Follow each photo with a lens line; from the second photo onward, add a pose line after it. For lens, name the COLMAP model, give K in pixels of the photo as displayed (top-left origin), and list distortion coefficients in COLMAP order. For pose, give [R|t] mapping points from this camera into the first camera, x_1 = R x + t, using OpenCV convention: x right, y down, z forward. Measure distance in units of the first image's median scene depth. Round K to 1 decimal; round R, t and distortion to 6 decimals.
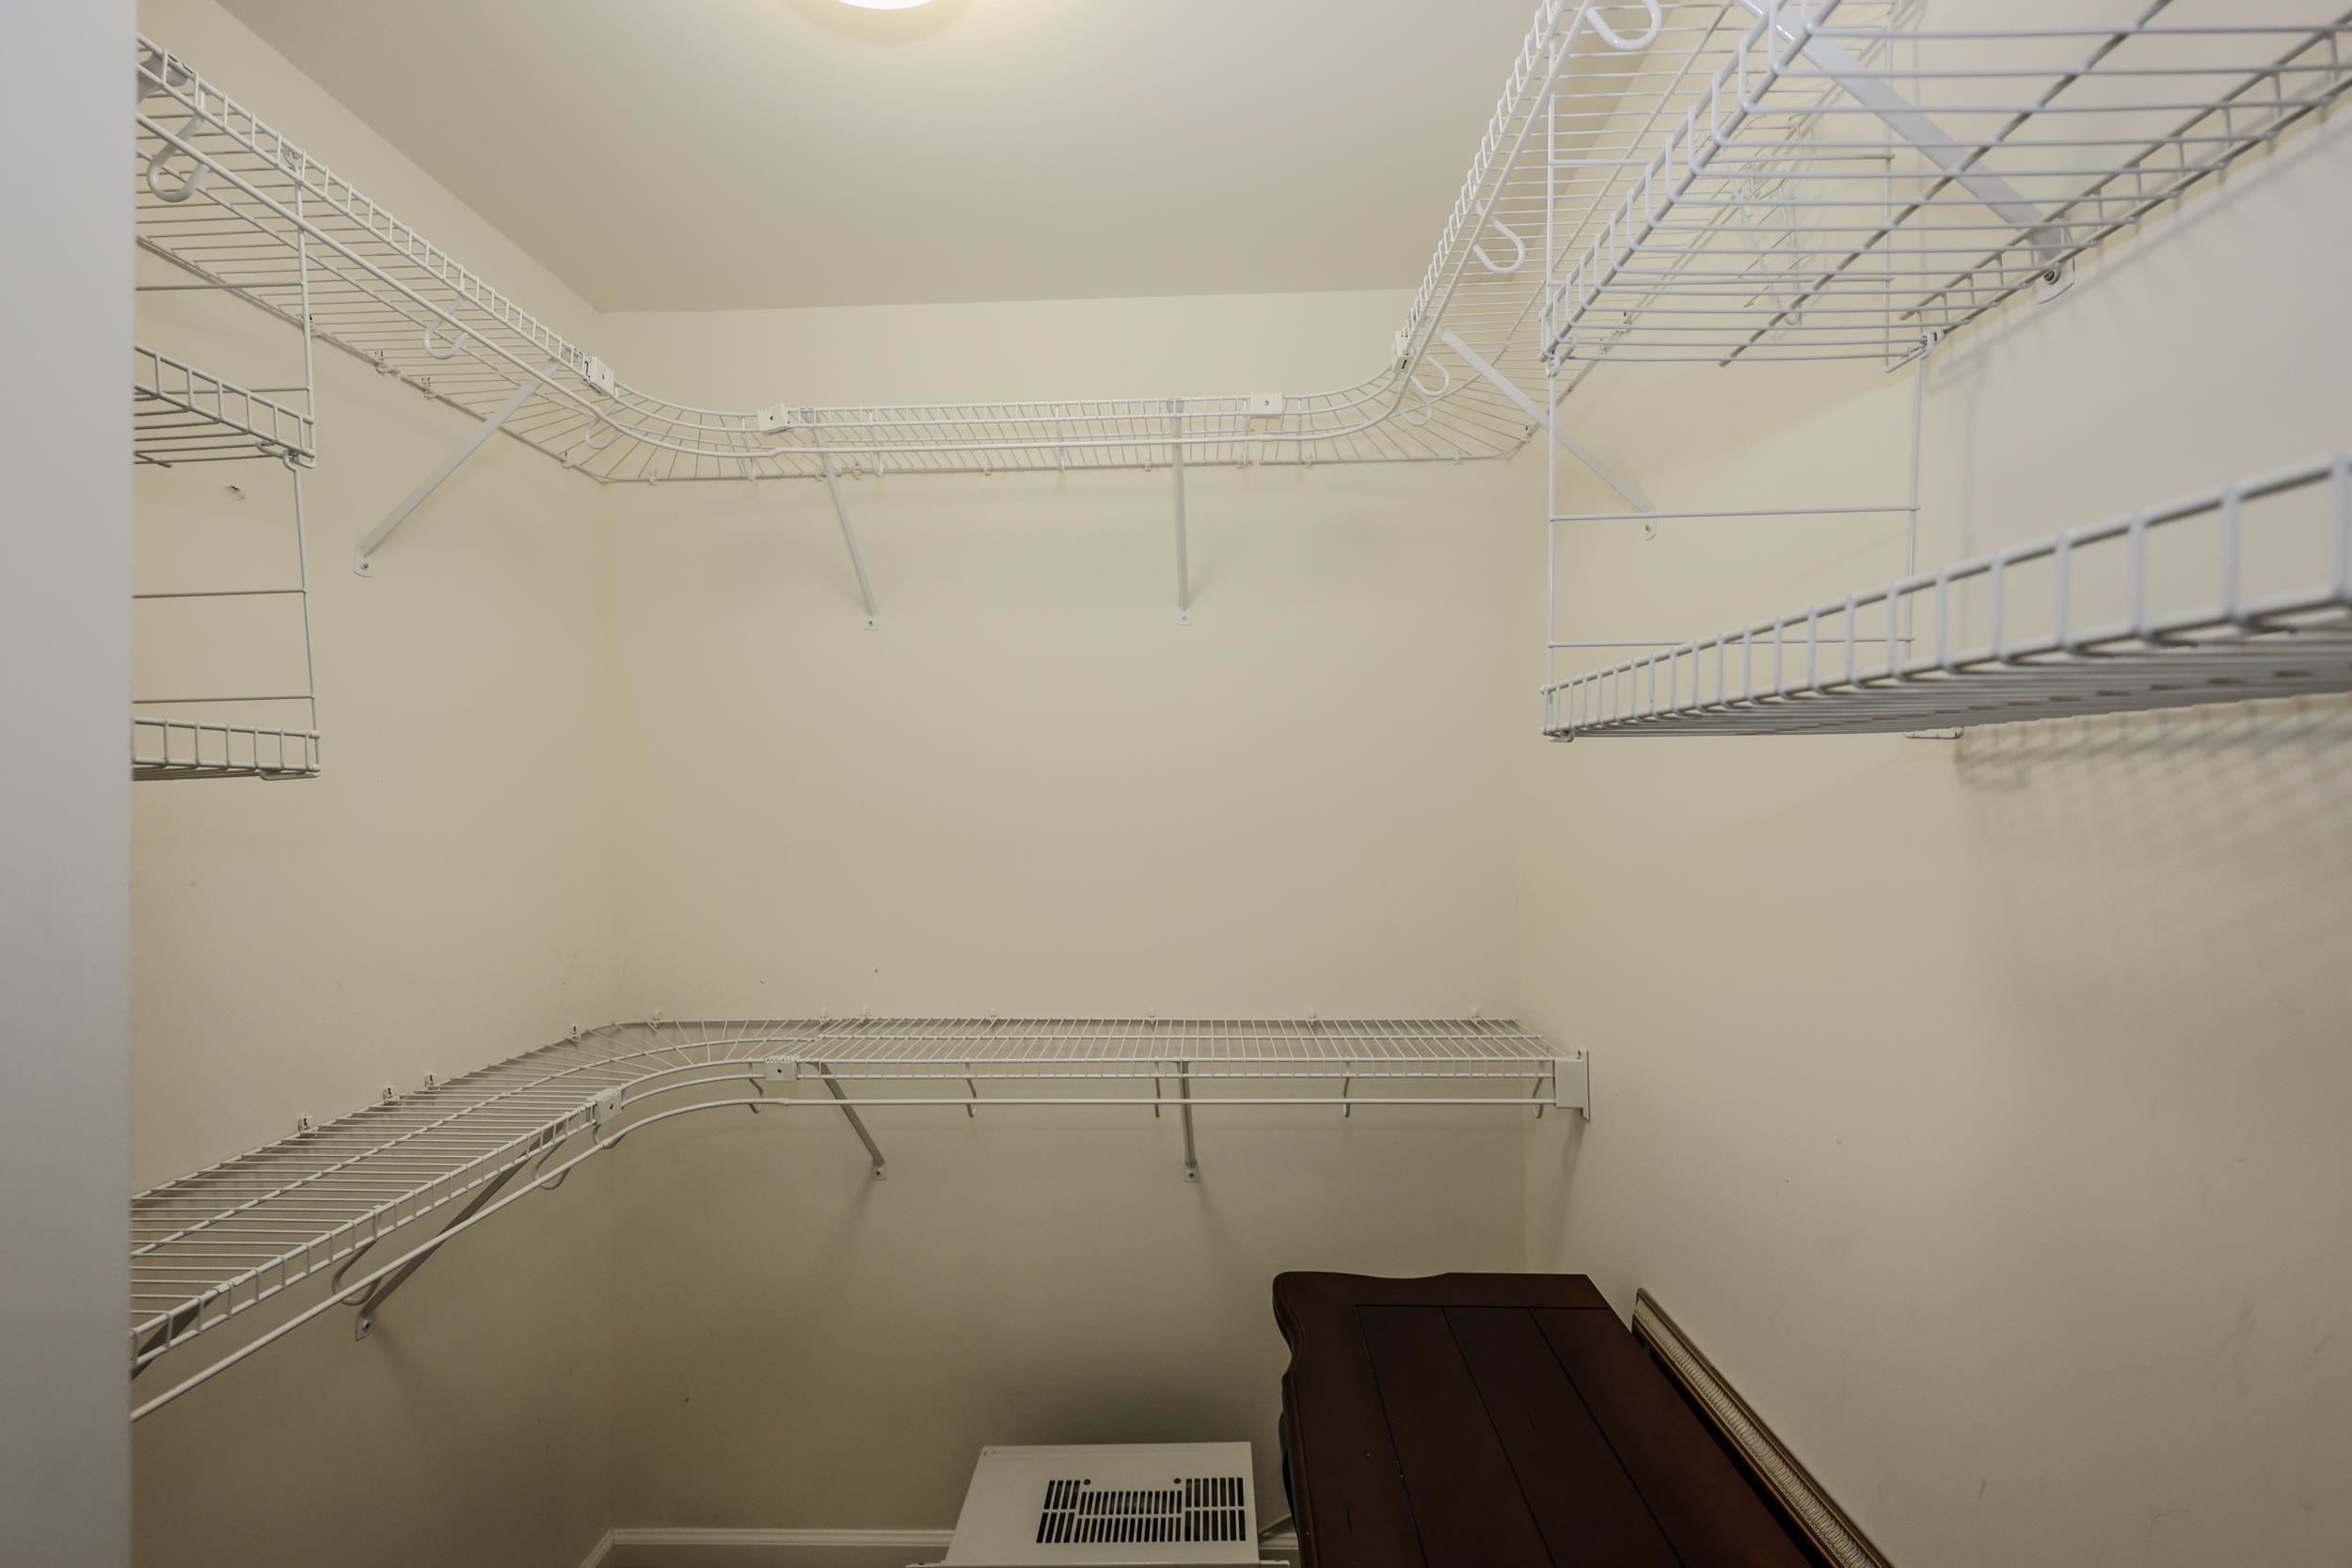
lens RADIAL K [[938.7, 0, 1164.7], [0, 938.7, 786.8], [0, 0, 1]] dist [0.001488, 0.000059]
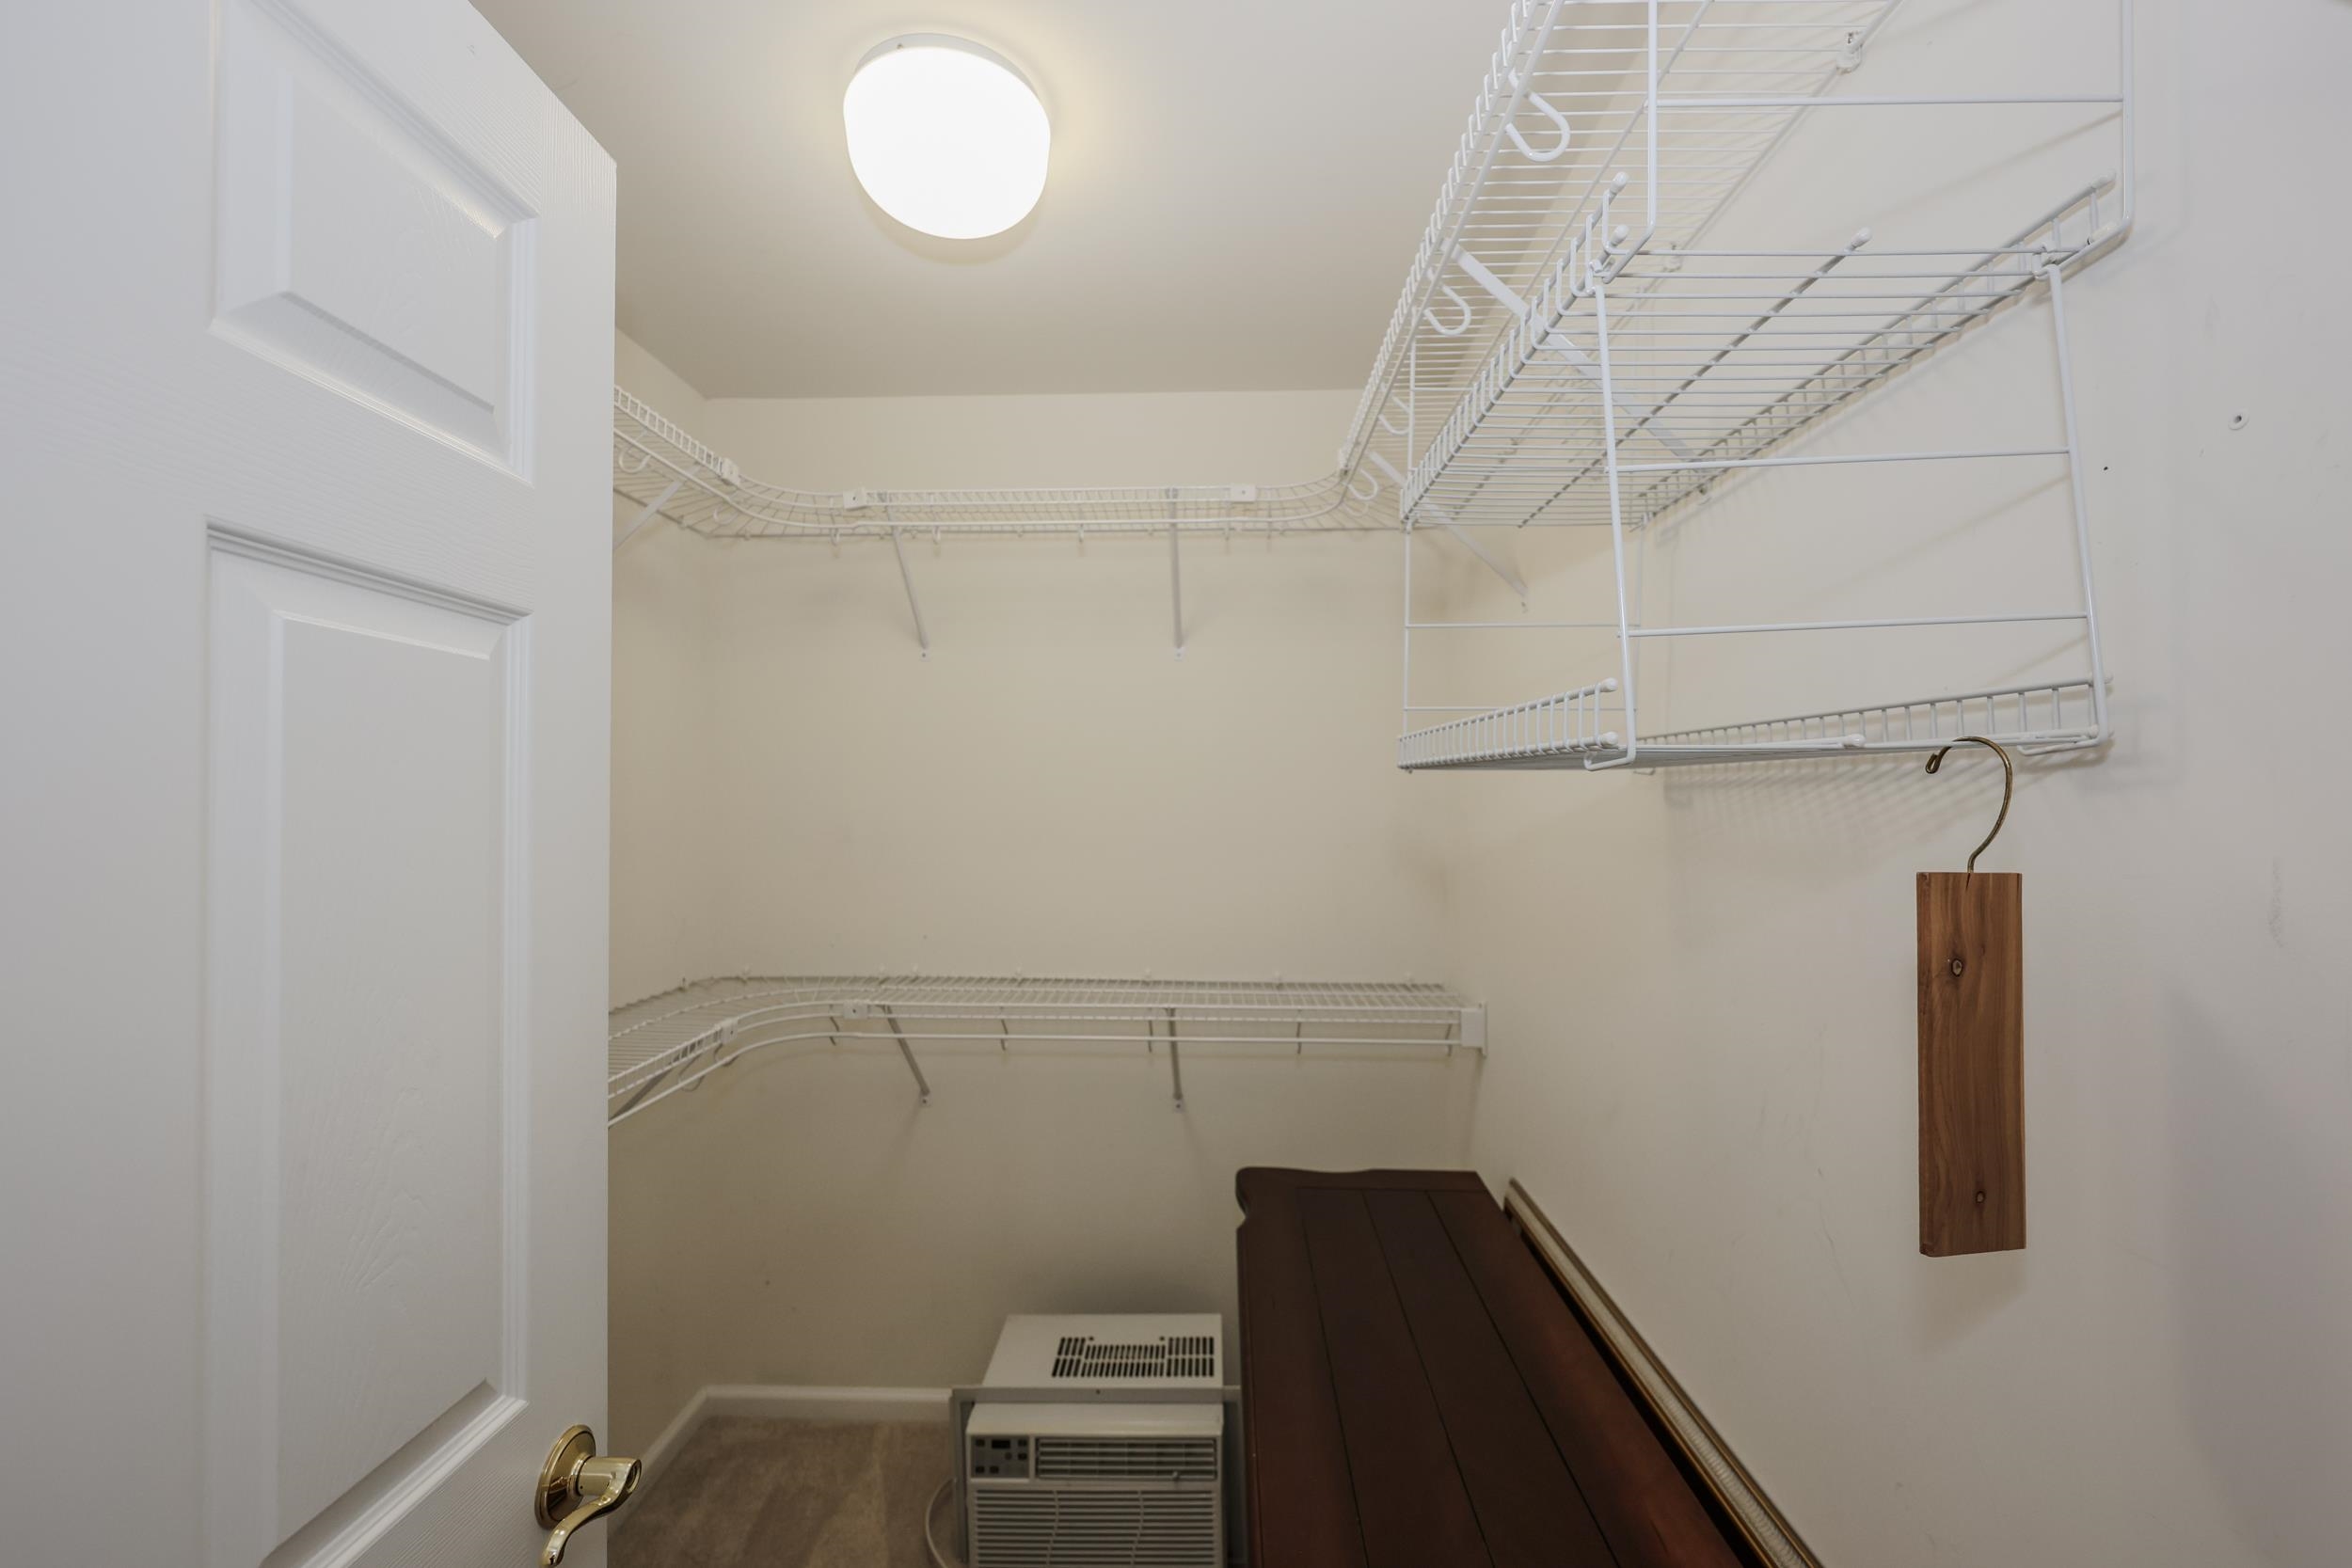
lens RADIAL K [[938.7, 0, 1164.7], [0, 938.7, 786.8], [0, 0, 1]] dist [0.001488, 0.000059]
pose [[0.999881, 0.013394, -0.007672, 0.016994], [-0.013363, 0.999902, 0.004096, -0.012868], [0.007726, -0.003993, 0.999962, -0.271696]]
